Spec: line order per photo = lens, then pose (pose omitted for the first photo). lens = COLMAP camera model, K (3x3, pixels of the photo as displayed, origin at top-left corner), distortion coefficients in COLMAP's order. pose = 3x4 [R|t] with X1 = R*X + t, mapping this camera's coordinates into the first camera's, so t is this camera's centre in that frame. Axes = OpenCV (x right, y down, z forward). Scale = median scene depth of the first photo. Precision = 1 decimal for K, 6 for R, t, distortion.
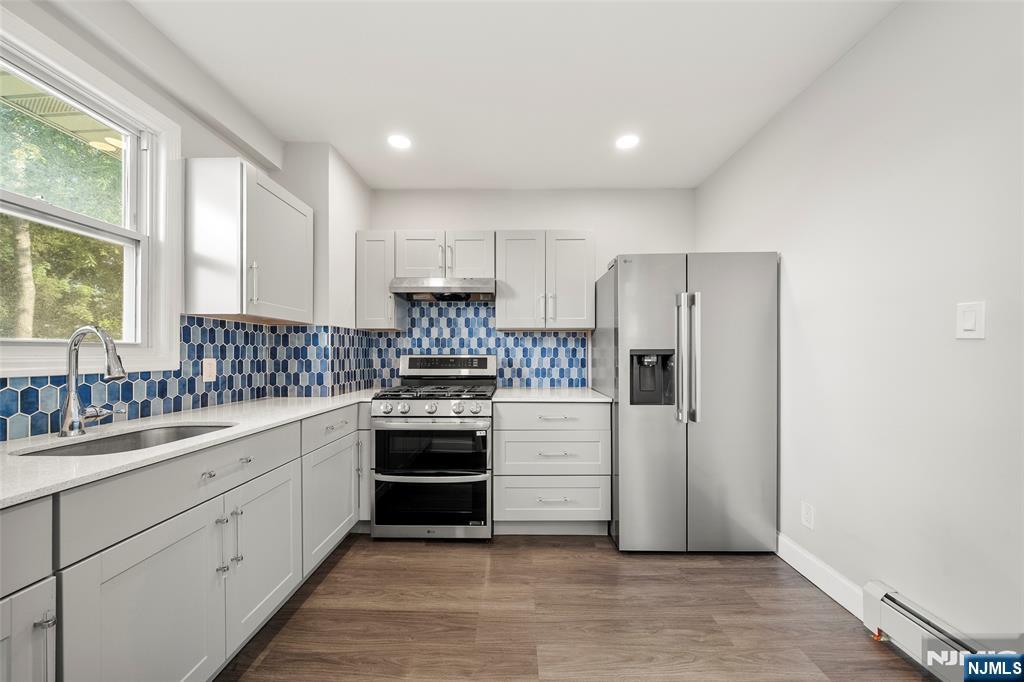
lens RADIAL K [[359.0, 0, 512.3], [0, 359.0, 354.5], [0, 0, 1]] dist [-0.000059, -0.000162]
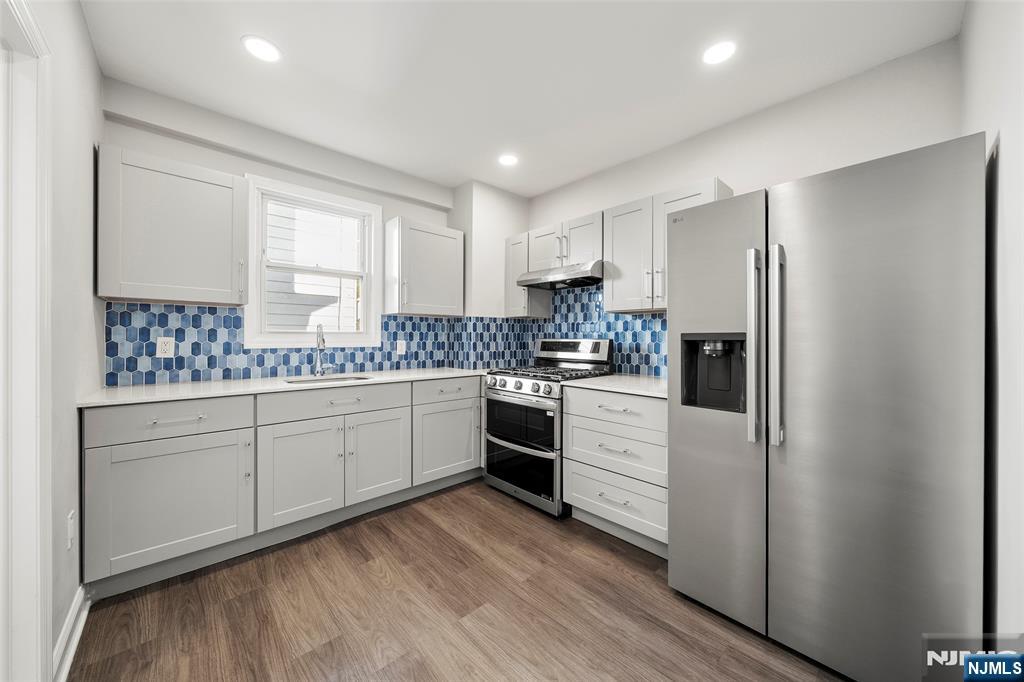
lens RADIAL K [[359.0, 0, 512.2], [0, 359.0, 339.4], [0, 0, 1]] dist [-0.000059, -0.000162]
pose [[0.698169, 0.006955, -0.715900, 0.589055], [-0.003701, 0.999975, 0.006106, -0.004188], [0.715924, -0.001613, 0.698177, 0.185492]]
